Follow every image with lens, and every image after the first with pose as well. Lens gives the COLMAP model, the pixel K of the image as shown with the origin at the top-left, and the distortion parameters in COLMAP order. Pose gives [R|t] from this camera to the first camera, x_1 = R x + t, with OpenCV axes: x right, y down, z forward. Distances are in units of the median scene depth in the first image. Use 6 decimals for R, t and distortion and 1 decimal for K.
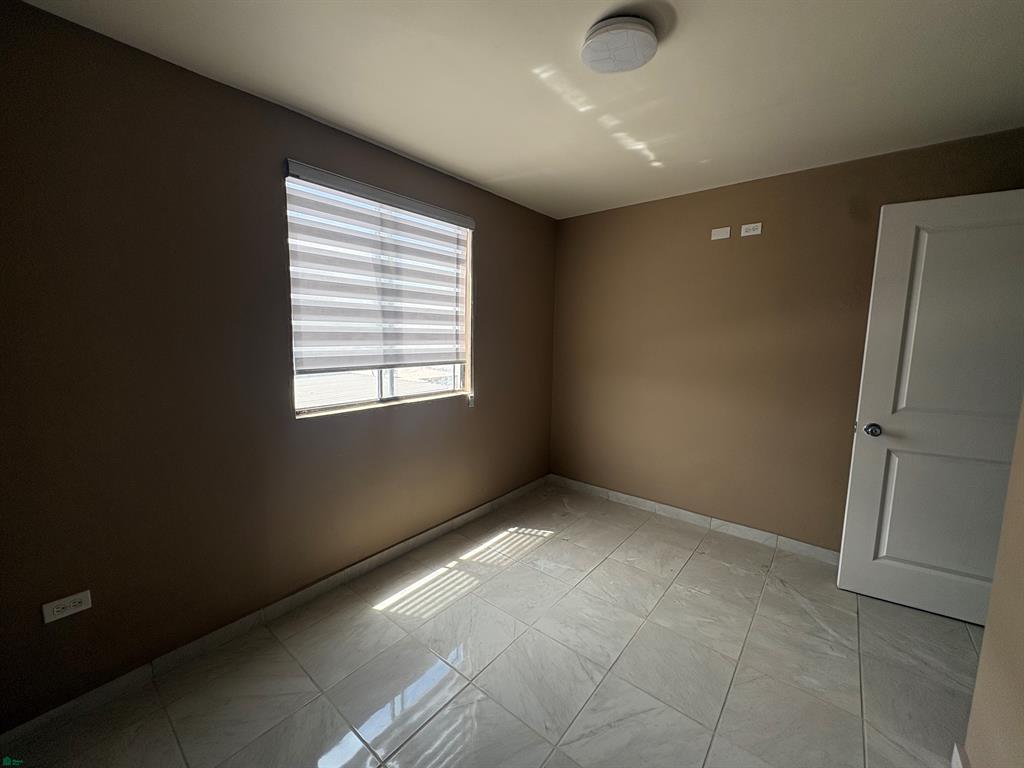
lens RADIAL K [[405.9, 0, 510.4], [0, 405.9, 383.7], [0, 0, 1]] dist [-0.007692, -0.000163]
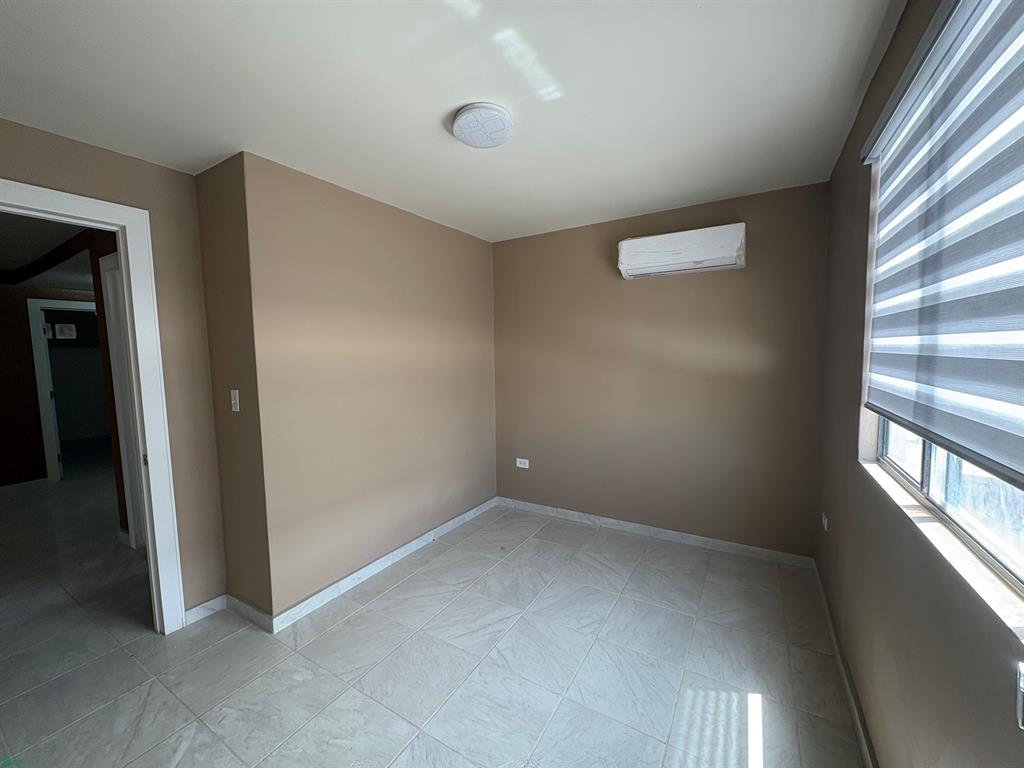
lens RADIAL K [[405.9, 0, 509.5], [0, 405.9, 383.7], [0, 0, 1]] dist [-0.007692, -0.000163]
pose [[-0.989890, 0.022342, -0.140070, 0.304427], [-0.006143, 0.979836, 0.199708, -0.251081], [0.141707, 0.198549, -0.969792, 1.899544]]
